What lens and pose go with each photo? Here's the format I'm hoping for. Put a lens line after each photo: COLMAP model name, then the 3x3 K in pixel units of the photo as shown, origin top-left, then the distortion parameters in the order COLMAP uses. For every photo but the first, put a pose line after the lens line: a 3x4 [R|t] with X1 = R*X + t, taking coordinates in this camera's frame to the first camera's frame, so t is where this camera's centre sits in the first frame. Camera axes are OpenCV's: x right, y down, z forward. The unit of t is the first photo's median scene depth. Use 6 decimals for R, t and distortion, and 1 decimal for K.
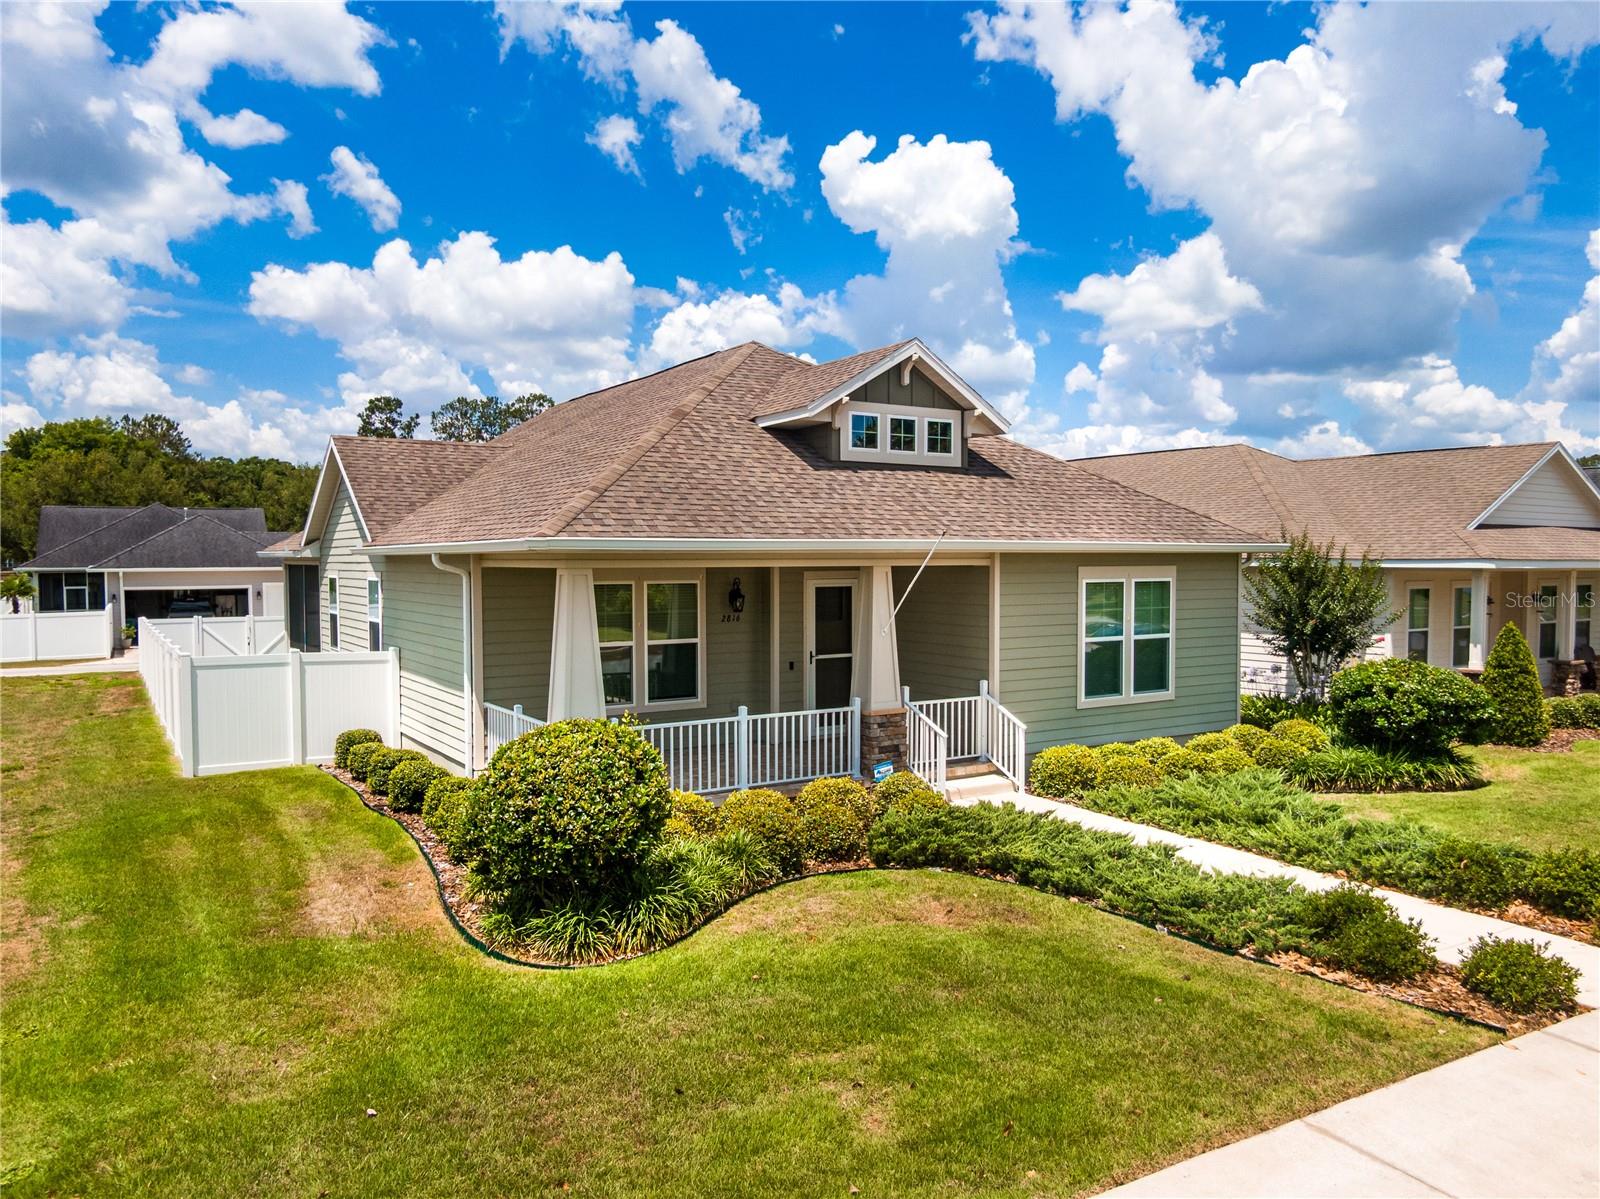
lens RADIAL K [[1153.3, 0, 800.0], [0, 1153.3, 599.5], [0, 0, 1]] dist [0.056131, -0.085131]
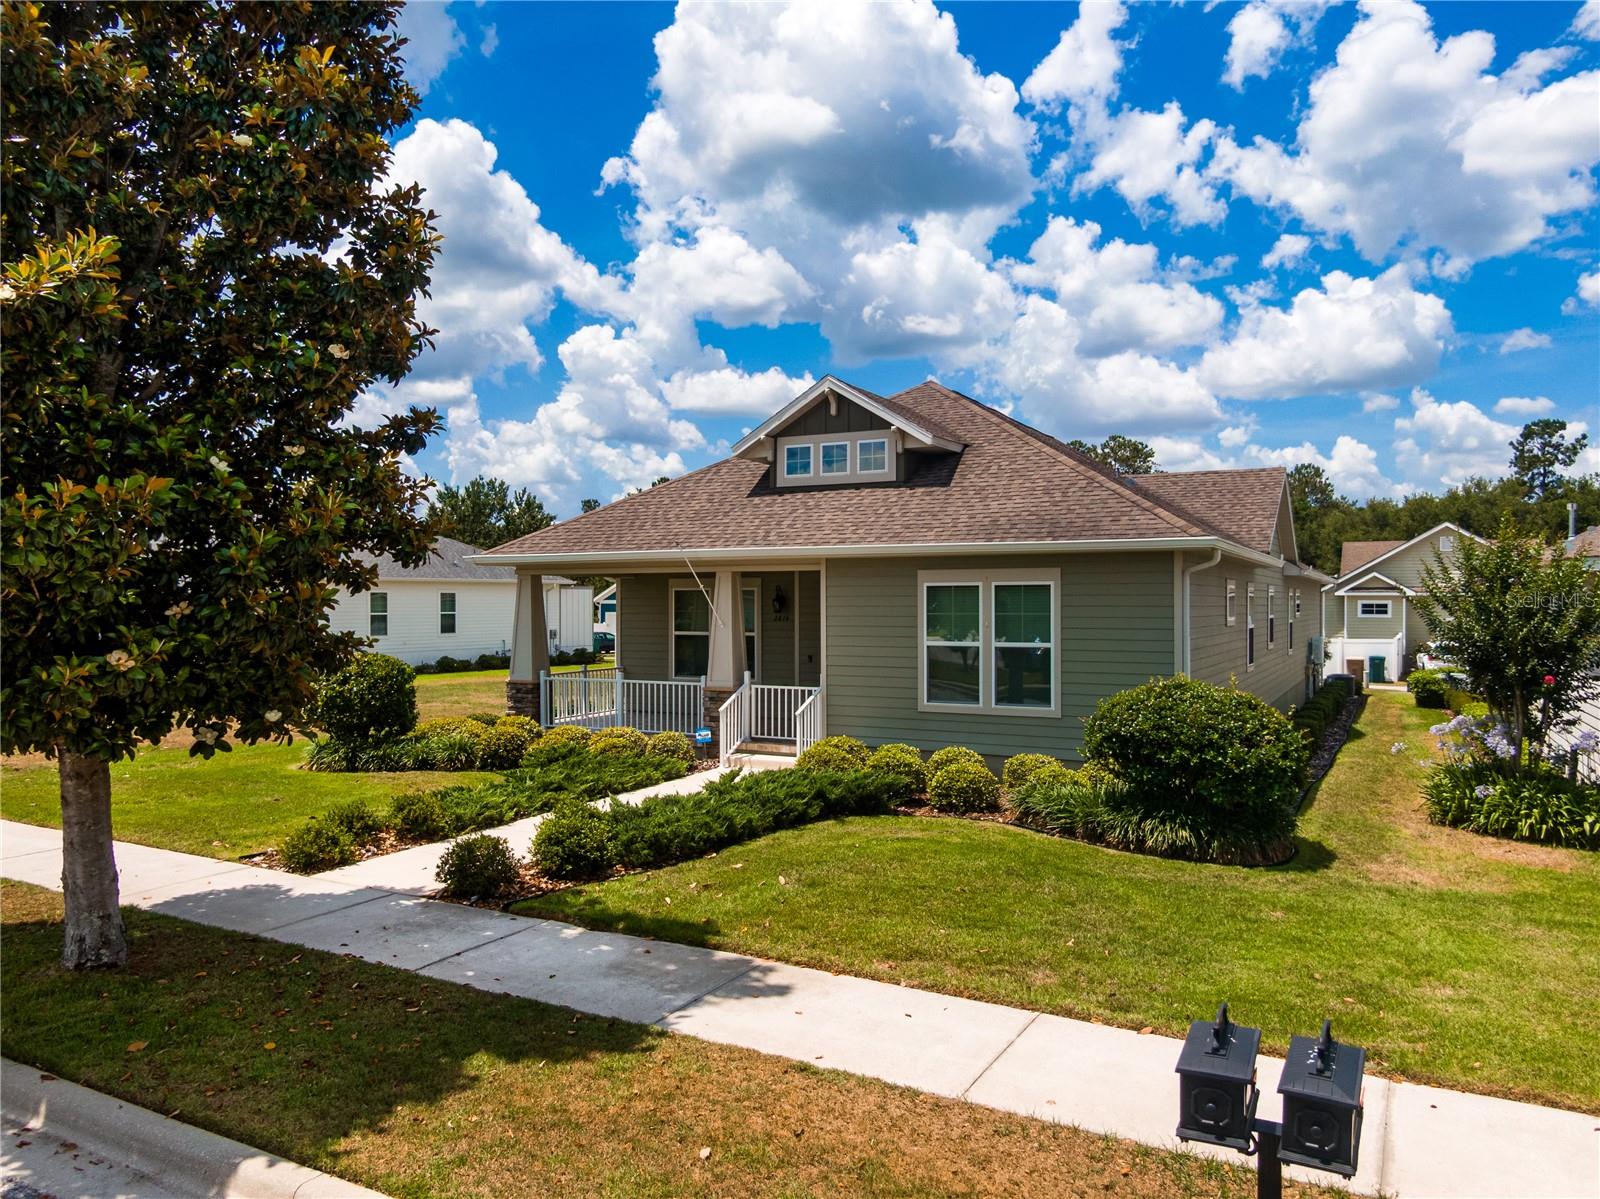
lens RADIAL K [[1147.3, 0, 800.0], [0, 1147.3, 599.5], [0, 0, 1]] dist [0.064454, -0.134407]
pose [[0.494862, -0.000811, -0.868971, 1.110537], [-0.032356, 0.999289, -0.019359, 0.021042], [0.868369, 0.037696, 0.494484, 0.430834]]
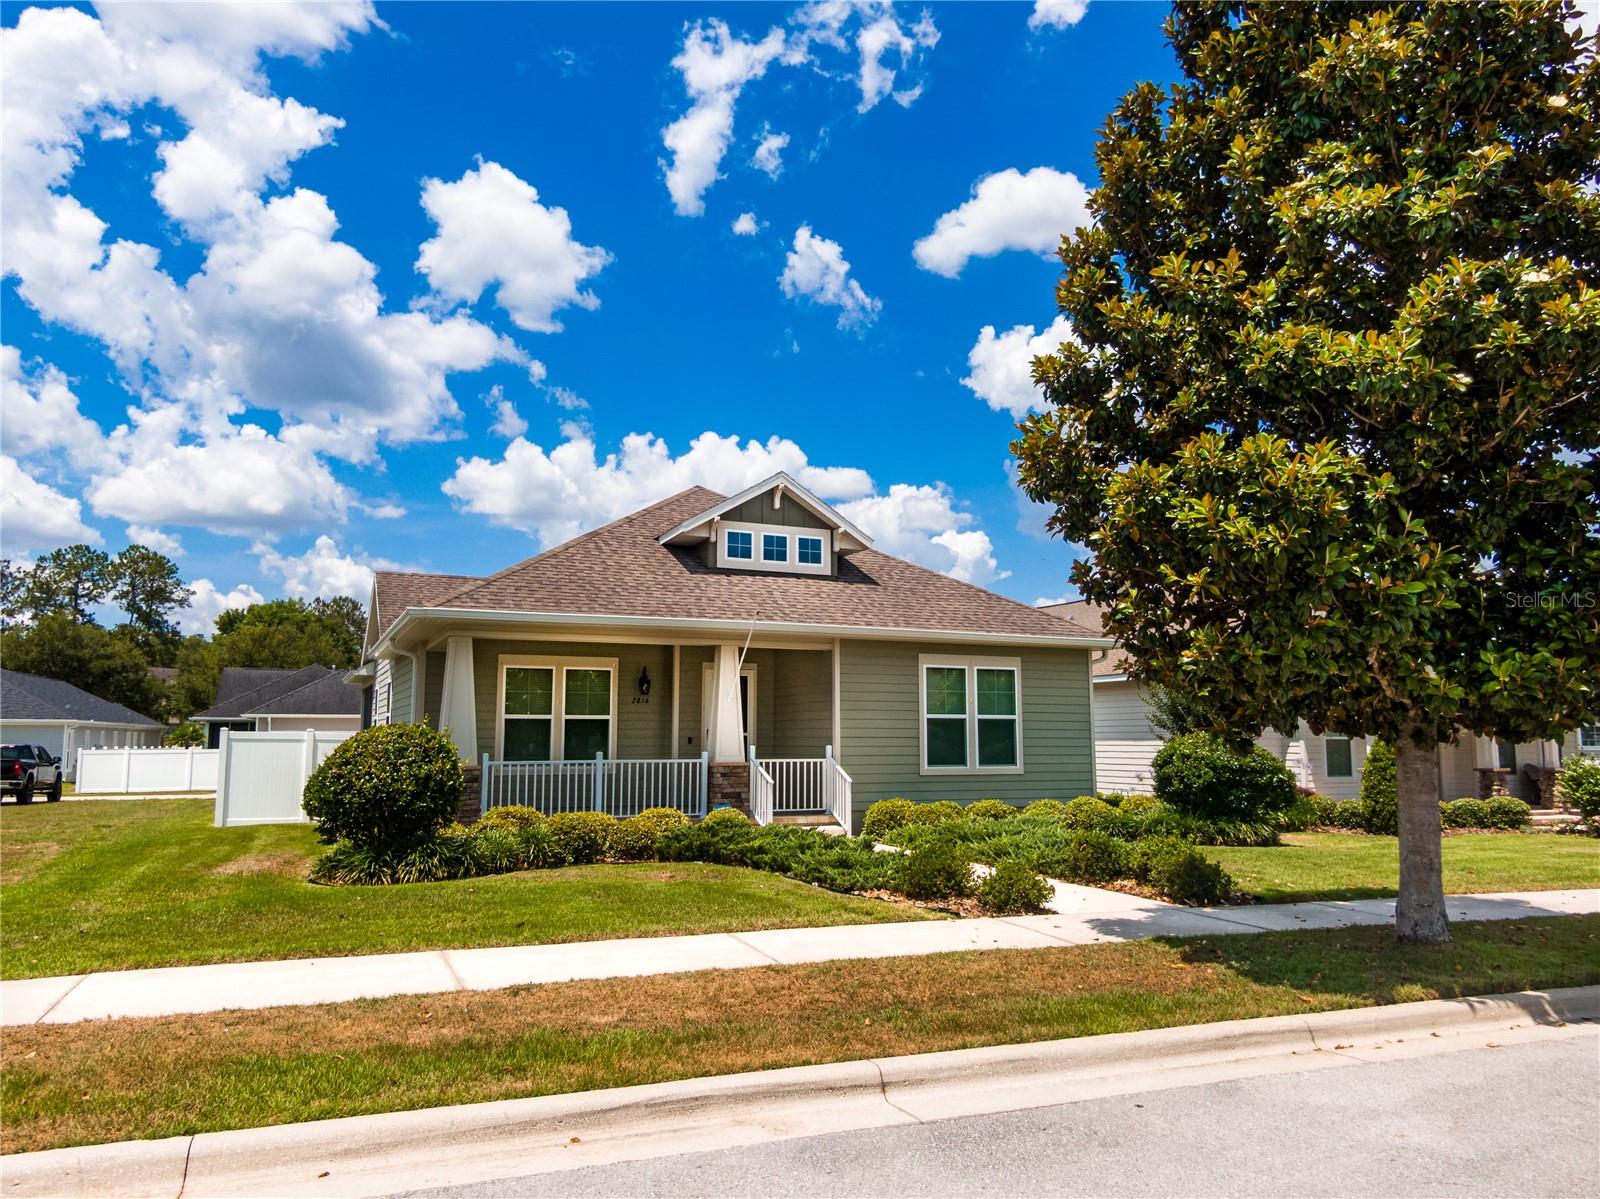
lens RADIAL K [[1147.3, 0, 800.0], [0, 1147.3, 599.5], [0, 0, 1]] dist [0.064454, -0.134407]
pose [[0.989876, -0.015069, -0.141134, 0.299742], [-0.007124, 0.987820, -0.155441, 0.105548], [0.141757, 0.154873, 0.977711, -0.189663]]
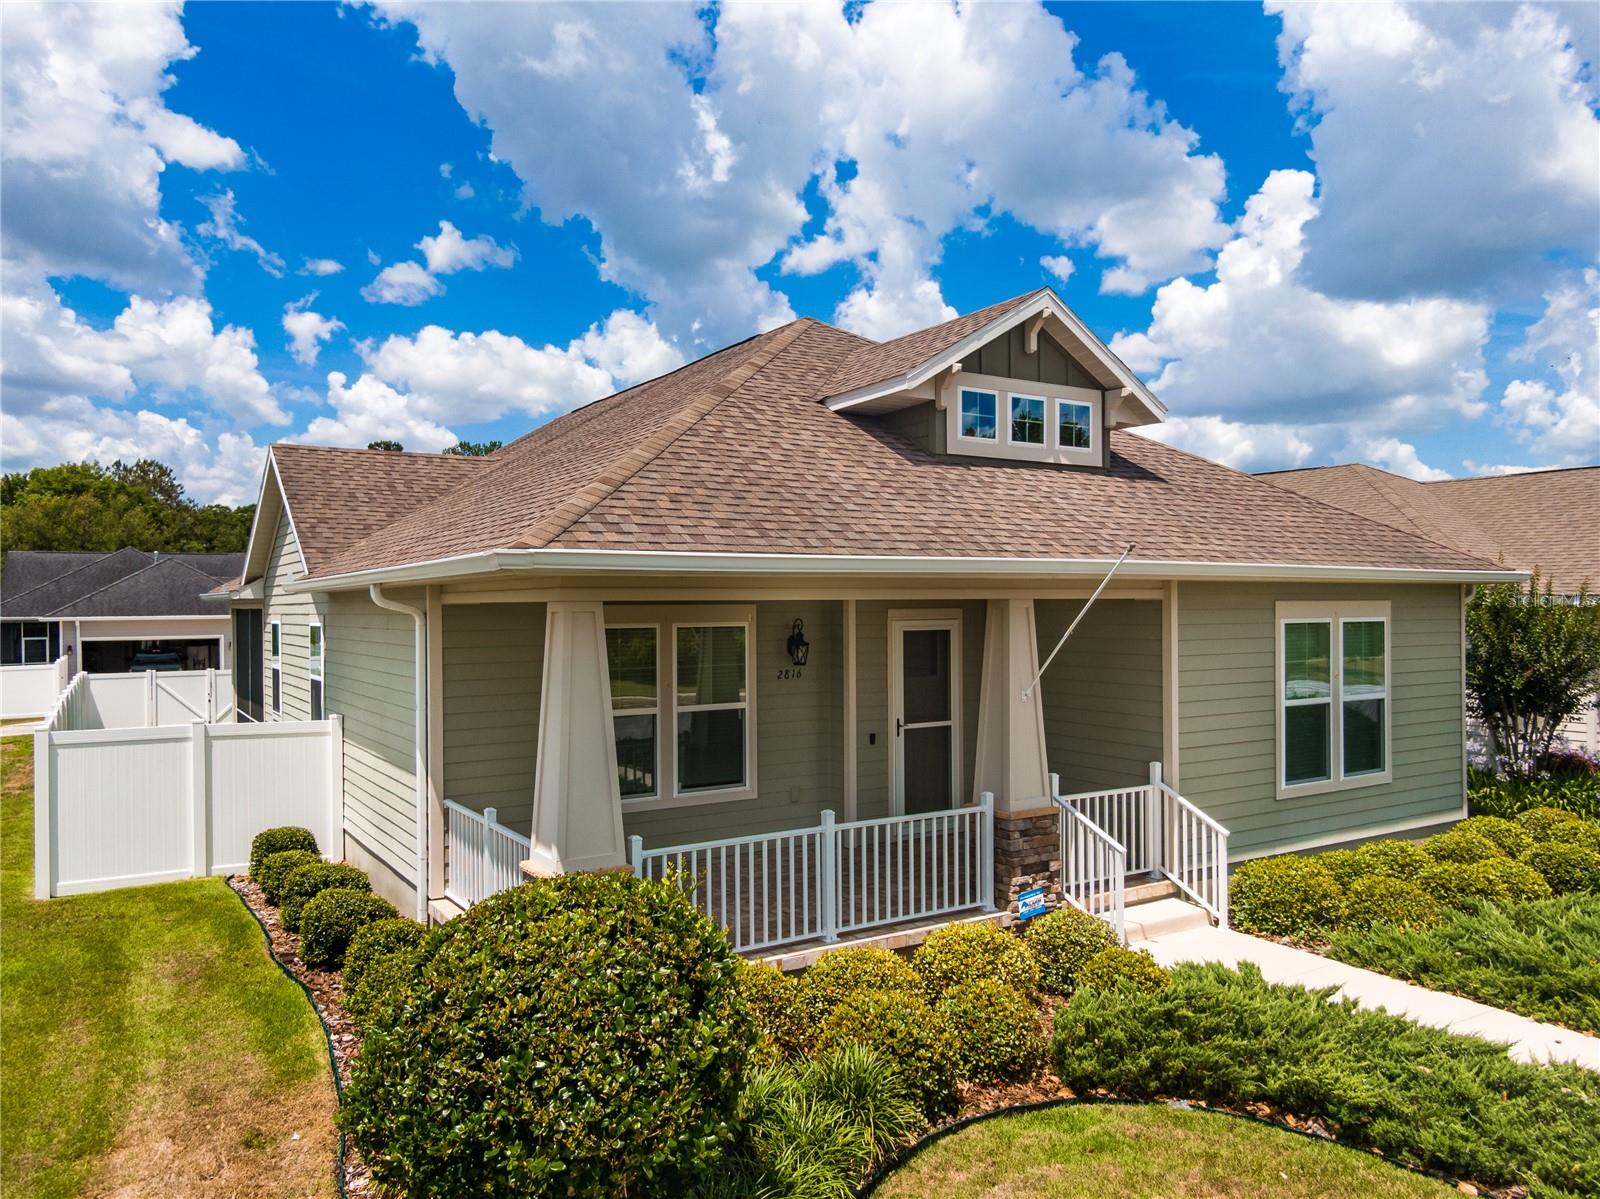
lens RADIAL K [[1153.3, 0, 800.0], [0, 1153.3, 599.5], [0, 0, 1]] dist [0.056131, -0.085131]
pose [[0.999984, -0.004787, -0.003107, -0.054835], [0.004656, 0.999148, -0.041000, -0.001205], [0.003300, 0.040984, 0.999154, 0.288648]]
